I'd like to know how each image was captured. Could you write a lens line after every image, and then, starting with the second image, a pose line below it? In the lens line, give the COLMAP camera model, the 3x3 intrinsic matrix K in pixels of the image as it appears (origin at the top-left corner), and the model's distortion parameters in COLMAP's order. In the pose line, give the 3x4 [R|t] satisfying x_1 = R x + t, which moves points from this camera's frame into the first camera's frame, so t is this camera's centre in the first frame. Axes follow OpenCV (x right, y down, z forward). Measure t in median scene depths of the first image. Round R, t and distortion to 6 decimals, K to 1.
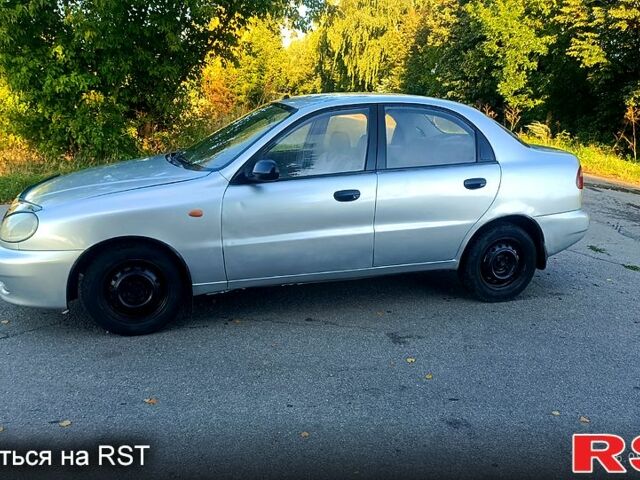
lens RADIAL K [[657.8, 0, 318.4], [0, 657.8, 239.2], [0, 0, 1]] dist [0.091192, -0.166496]
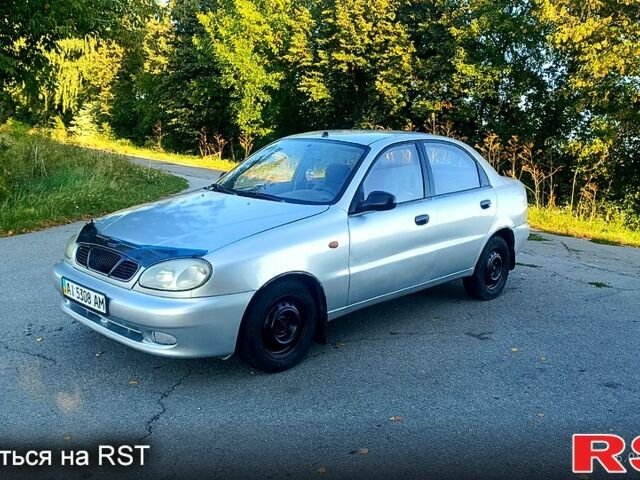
lens RADIAL K [[657.8, 0, 318.4], [0, 657.8, 239.2], [0, 0, 1]] dist [0.091192, -0.166496]
pose [[0.868542, -0.074529, 0.489980, -0.161086], [0.092087, 0.995681, -0.011785, -0.008448], [-0.486985, 0.055356, 0.871654, 0.019654]]
